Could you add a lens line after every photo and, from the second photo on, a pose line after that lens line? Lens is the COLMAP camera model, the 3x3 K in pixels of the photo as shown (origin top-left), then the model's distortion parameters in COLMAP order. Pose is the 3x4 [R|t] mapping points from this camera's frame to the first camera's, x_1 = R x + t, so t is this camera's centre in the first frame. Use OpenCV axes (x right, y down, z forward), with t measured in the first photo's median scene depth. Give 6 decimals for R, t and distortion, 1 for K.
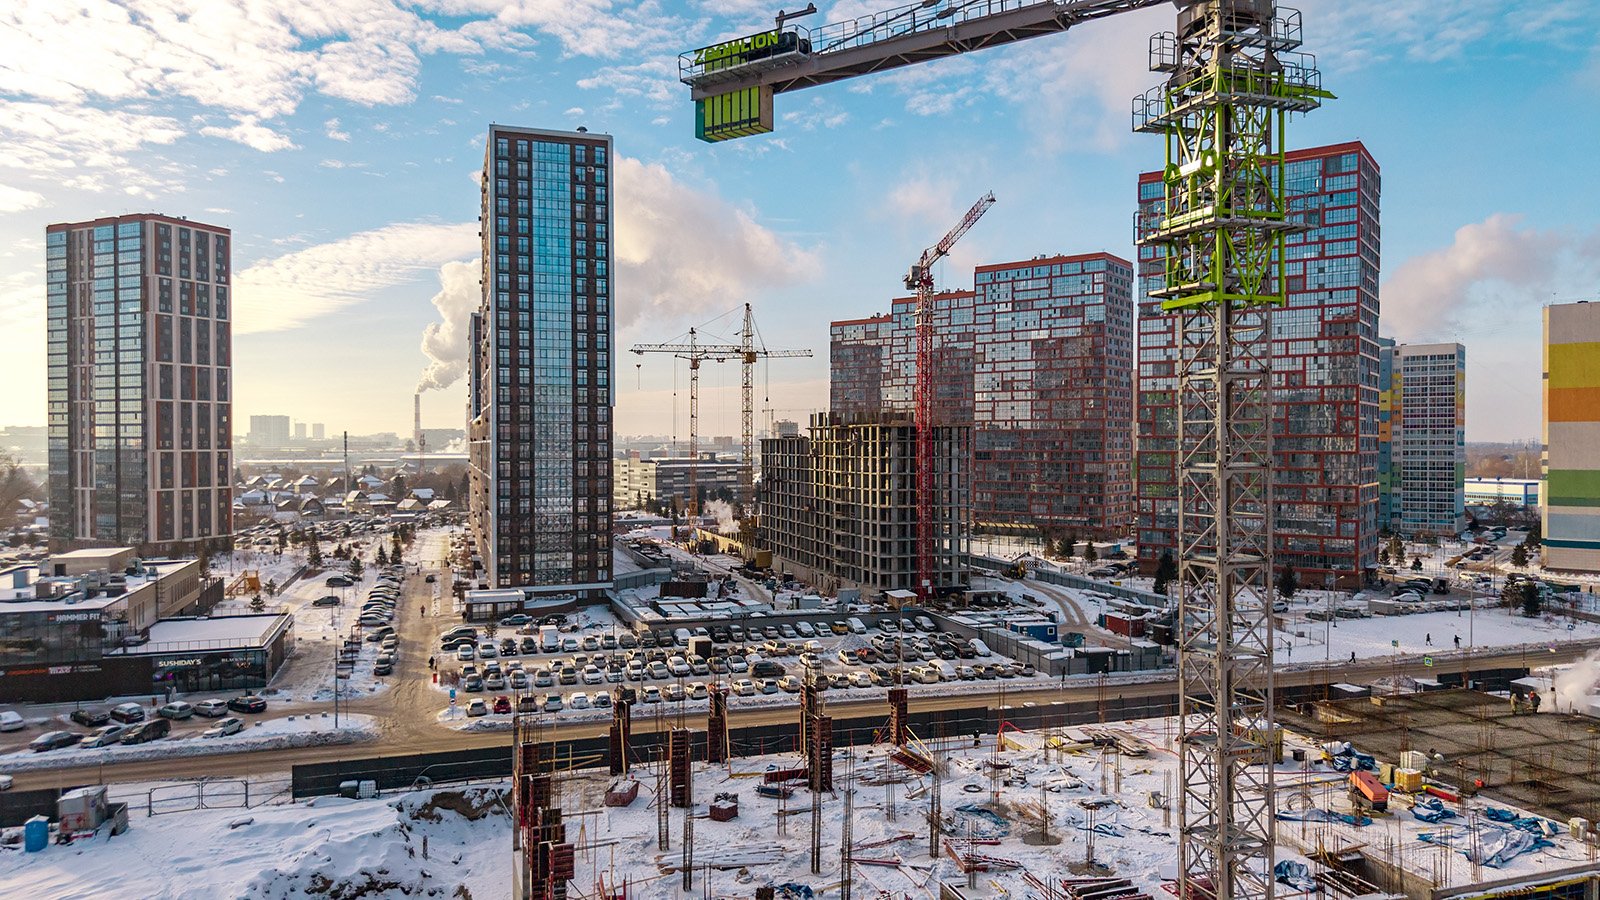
lens RADIAL K [[1094.0, 0, 799.3], [0, 1094.0, 459.7], [0, 0, 1]] dist [-0.005367, -0.007528]
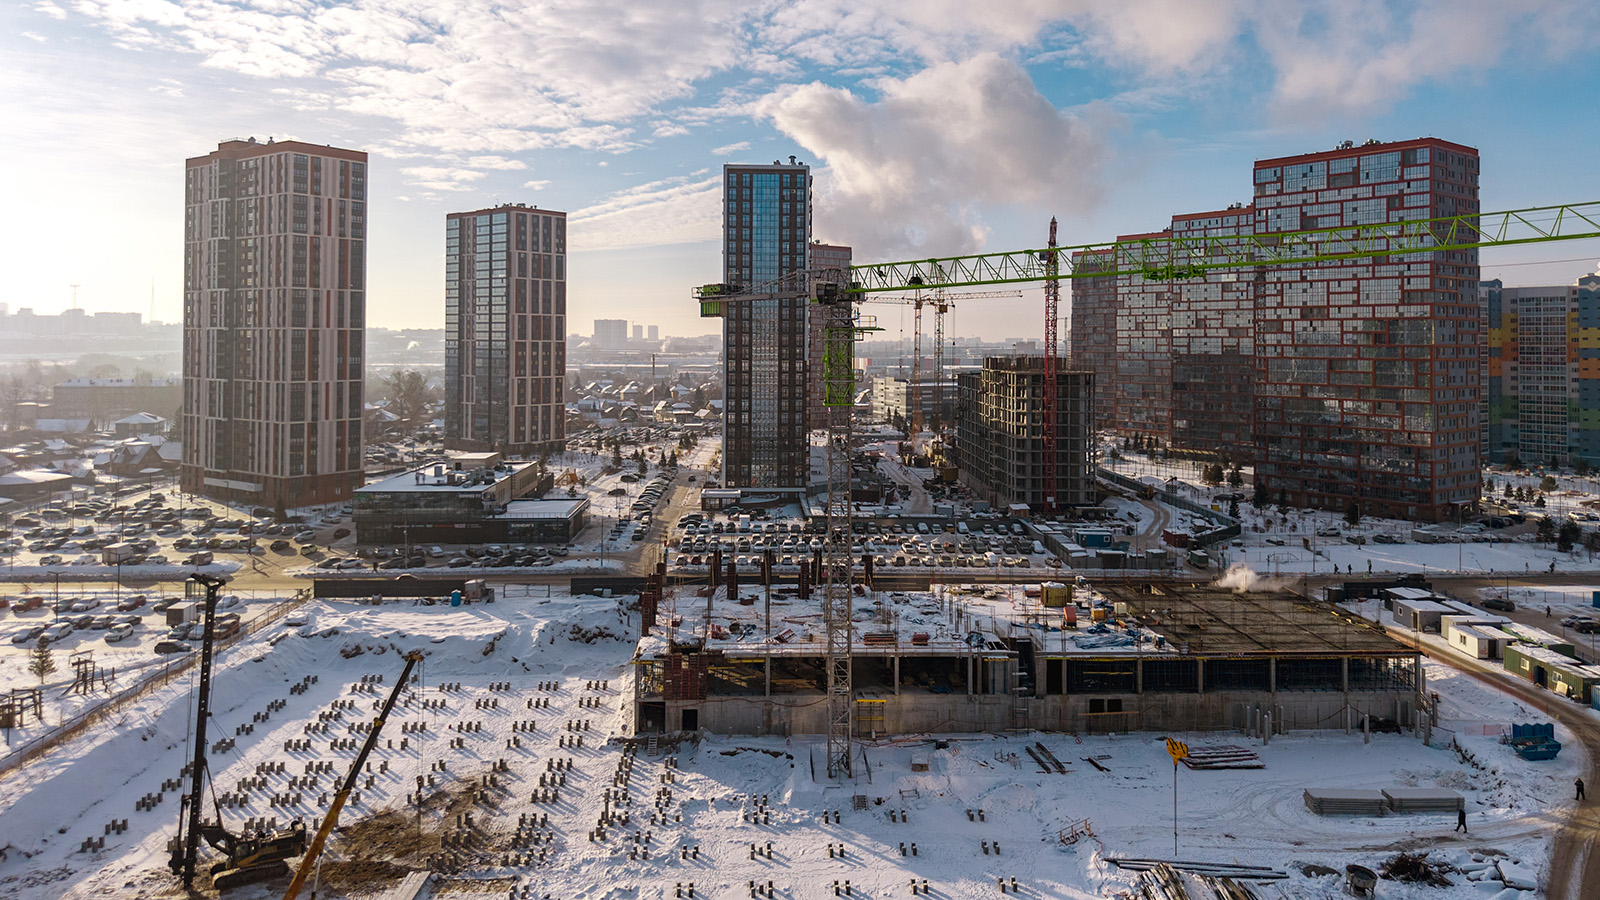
lens RADIAL K [[1107.6, 0, 799.6], [0, 1107.6, 339.3], [0, 0, 1]] dist [0.011523, -0.002388]
pose [[0.959896, 0.005110, -0.280310, 0.149793], [-0.010638, 0.999778, -0.018203, -0.034905], [0.280155, 0.020455, 0.959737, -0.246934]]
